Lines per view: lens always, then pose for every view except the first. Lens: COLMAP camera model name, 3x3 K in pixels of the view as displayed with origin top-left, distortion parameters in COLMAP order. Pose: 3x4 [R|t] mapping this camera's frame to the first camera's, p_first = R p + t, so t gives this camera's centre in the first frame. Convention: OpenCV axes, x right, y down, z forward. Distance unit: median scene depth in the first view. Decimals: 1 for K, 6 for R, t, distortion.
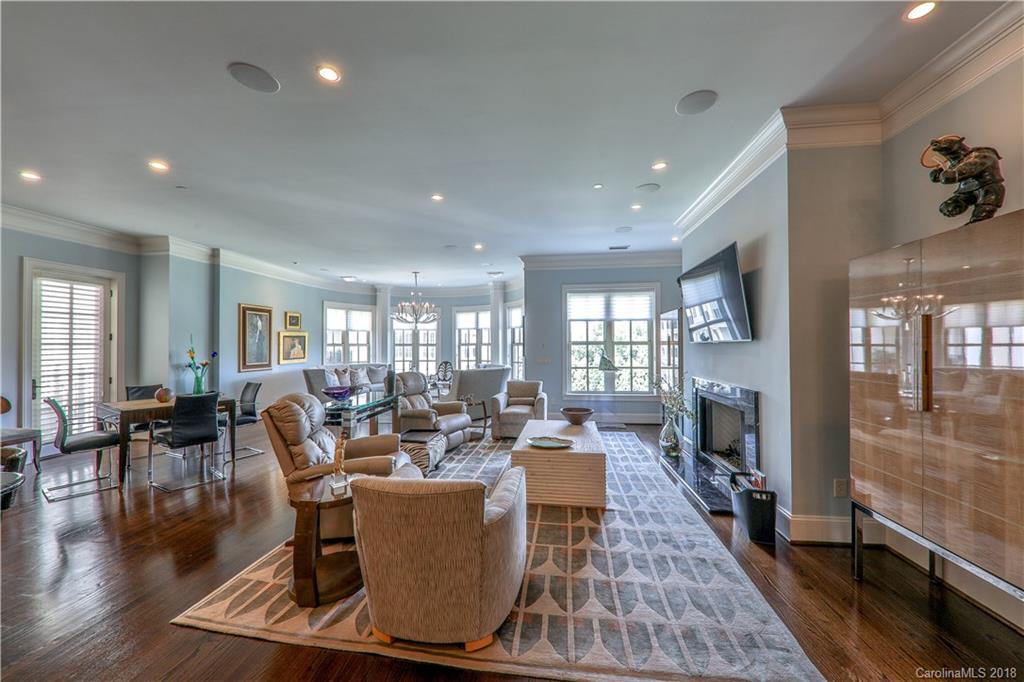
lens RADIAL K [[373.0, 0, 513.2], [0, 373.0, 343.7], [0, 0, 1]] dist [0.005980, -0.004155]
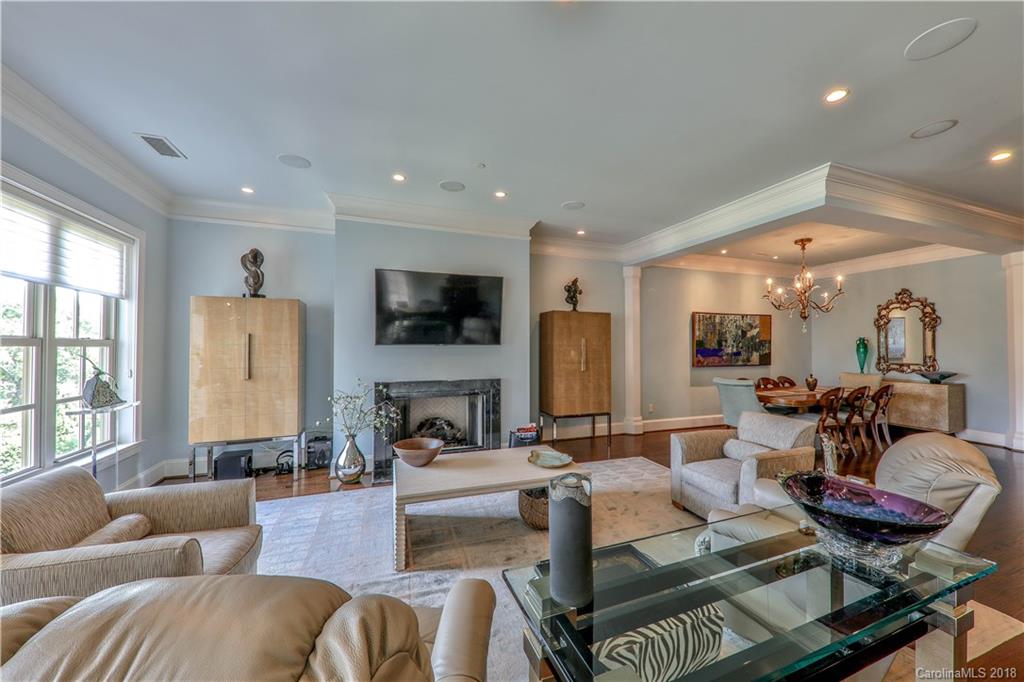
lens RADIAL K [[373.0, 0, 511.6], [0, 373.0, 342.1], [0, 0, 1]] dist [0.005980, -0.004155]
pose [[-0.463891, 0.016582, 0.885737, -0.317195], [-0.004280, 0.999771, -0.020959, 0.004803], [-0.885882, -0.013514, -0.463714, 0.738052]]
